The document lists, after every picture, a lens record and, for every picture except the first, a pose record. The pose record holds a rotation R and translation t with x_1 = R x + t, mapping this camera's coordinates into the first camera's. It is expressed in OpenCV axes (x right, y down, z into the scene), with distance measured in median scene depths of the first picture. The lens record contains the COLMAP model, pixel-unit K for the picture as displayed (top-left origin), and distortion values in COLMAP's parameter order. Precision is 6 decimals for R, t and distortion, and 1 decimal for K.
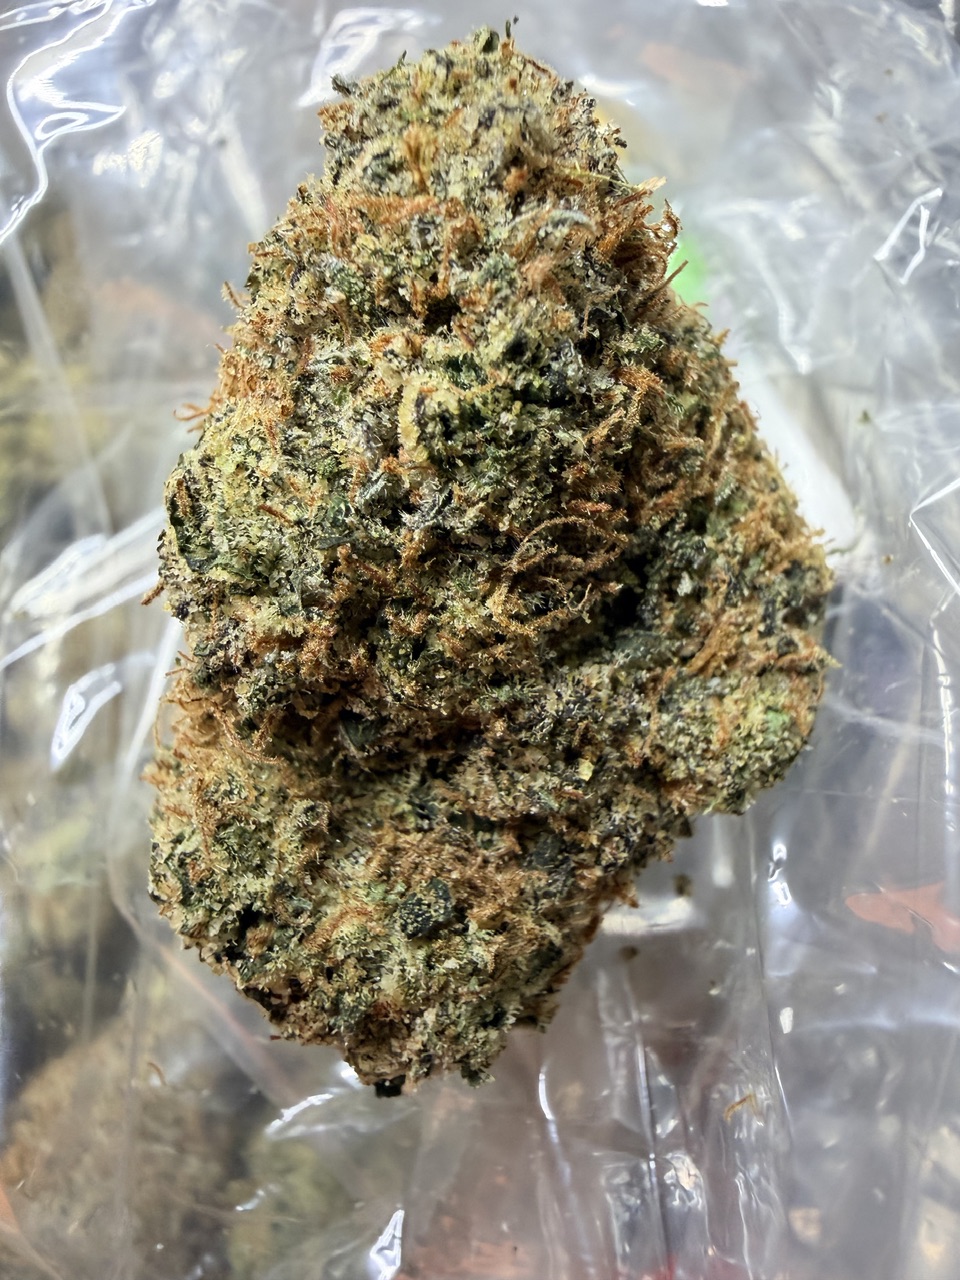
lens RADIAL K [[1101.5, 0, 571.0], [0, 1101.5, 639.9], [0, 0, 1]] dist [0.002484, -0.010473]
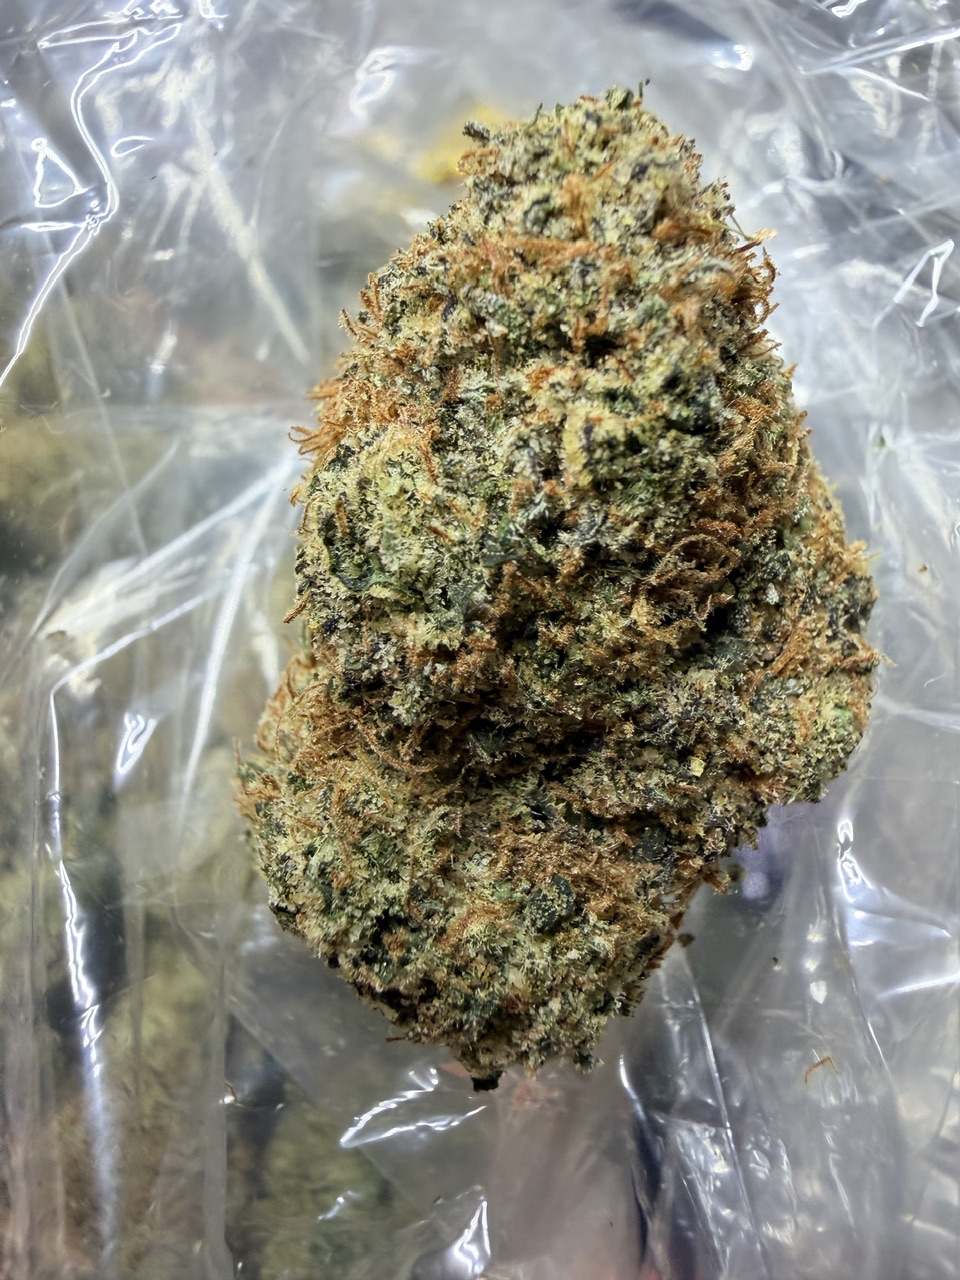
lens RADIAL K [[1101.5, 0, 571.0], [0, 1101.5, 639.9], [0, 0, 1]] dist [0.002484, -0.010473]
pose [[0.987308, -0.022561, 0.157206, -0.282805], [0.024442, 0.999651, -0.010040, 0.000980], [-0.156924, 0.013755, 0.987515, -0.056261]]
